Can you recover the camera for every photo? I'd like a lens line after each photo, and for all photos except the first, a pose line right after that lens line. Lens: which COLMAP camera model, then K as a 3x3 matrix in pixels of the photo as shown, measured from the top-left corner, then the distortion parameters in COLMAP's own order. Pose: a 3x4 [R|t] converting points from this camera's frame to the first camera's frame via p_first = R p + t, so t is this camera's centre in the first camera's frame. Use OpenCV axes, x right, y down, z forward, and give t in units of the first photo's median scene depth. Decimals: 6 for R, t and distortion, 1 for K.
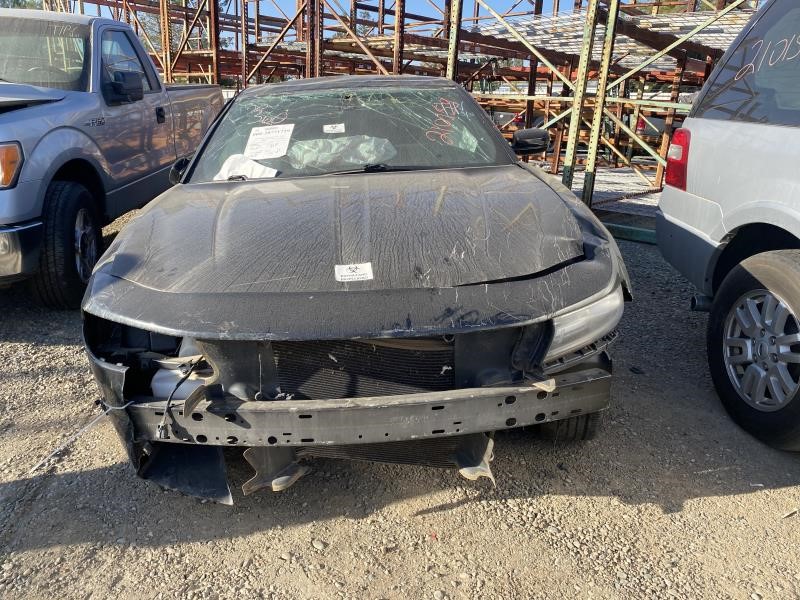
lens RADIAL K [[614.3, 0, 400.0], [0, 614.3, 300.0], [0, 0, 1]] dist [0.089892, -0.148958]
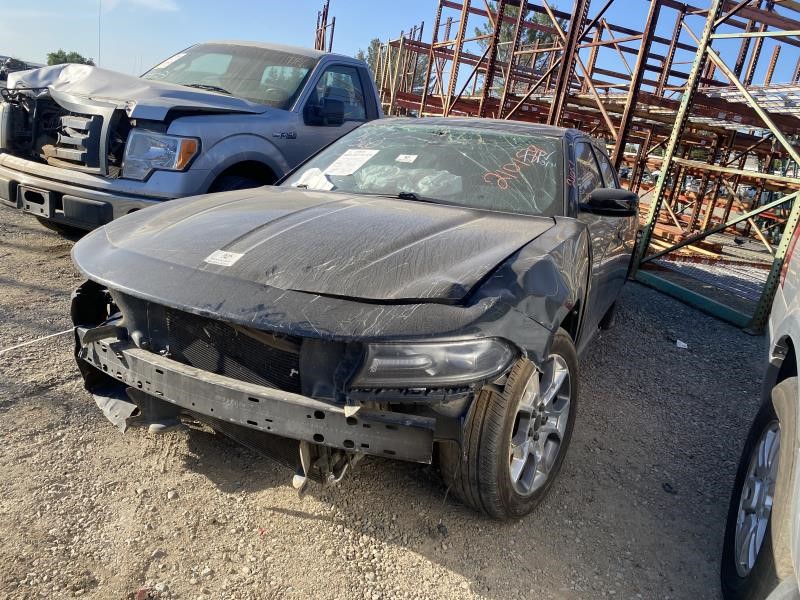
lens RADIAL K [[614.3, 0, 400.0], [0, 614.3, 300.0], [0, 0, 1]] dist [0.089892, -0.148958]
pose [[0.871015, 0.229565, -0.434318, 0.562451], [-0.263398, 0.964511, -0.018434, -0.028425], [0.414673, 0.130455, 0.900571, 0.103954]]
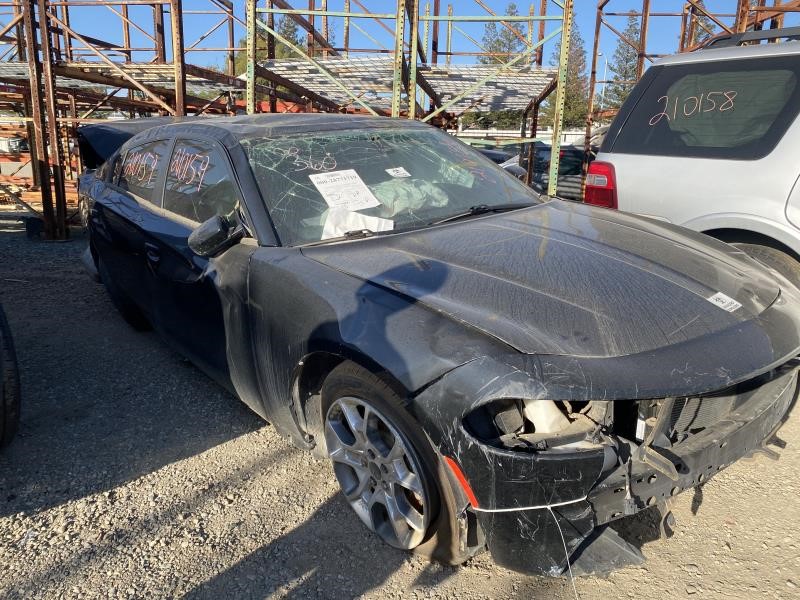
lens RADIAL K [[614.3, 0, 400.0], [0, 614.3, 300.0], [0, 0, 1]] dist [0.089892, -0.148958]
pose [[0.804148, -0.158114, 0.573014, -0.951100], [0.182471, 0.983094, 0.015195, -0.139167], [-0.565729, 0.092340, 0.819405, 0.341788]]
